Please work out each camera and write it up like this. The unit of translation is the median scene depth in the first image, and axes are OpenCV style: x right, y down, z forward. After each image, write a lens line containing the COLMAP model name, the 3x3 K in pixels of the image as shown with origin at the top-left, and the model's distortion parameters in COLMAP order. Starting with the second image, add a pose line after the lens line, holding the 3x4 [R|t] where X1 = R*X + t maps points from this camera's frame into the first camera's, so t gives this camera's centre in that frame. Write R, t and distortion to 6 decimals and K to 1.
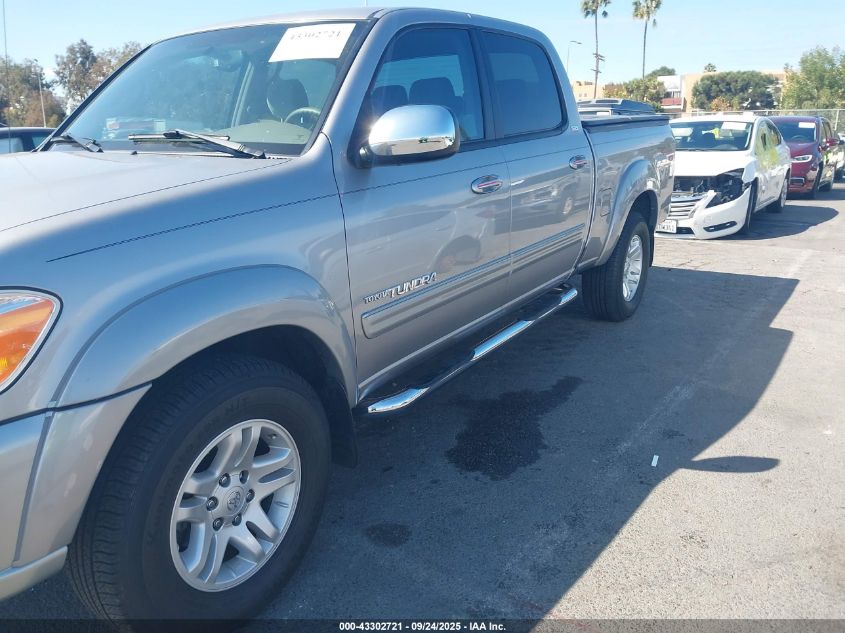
lens RADIAL K [[664.3, 0, 422.5], [0, 664.3, 316.5], [0, 0, 1]] dist [-0.006560, -0.006092]
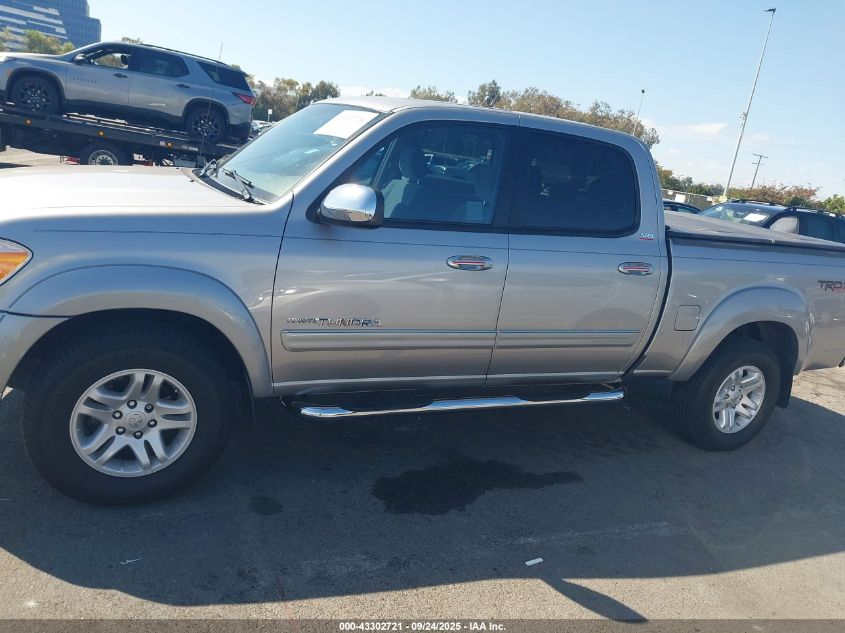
lens RADIAL K [[664.3, 0, 422.5], [0, 664.3, 316.5], [0, 0, 1]] dist [-0.006560, -0.006092]
pose [[0.838649, 0.269822, -0.473143, 0.765387], [-0.302479, 0.953127, 0.007399, -0.124117], [0.452962, 0.136911, 0.880955, -0.025497]]
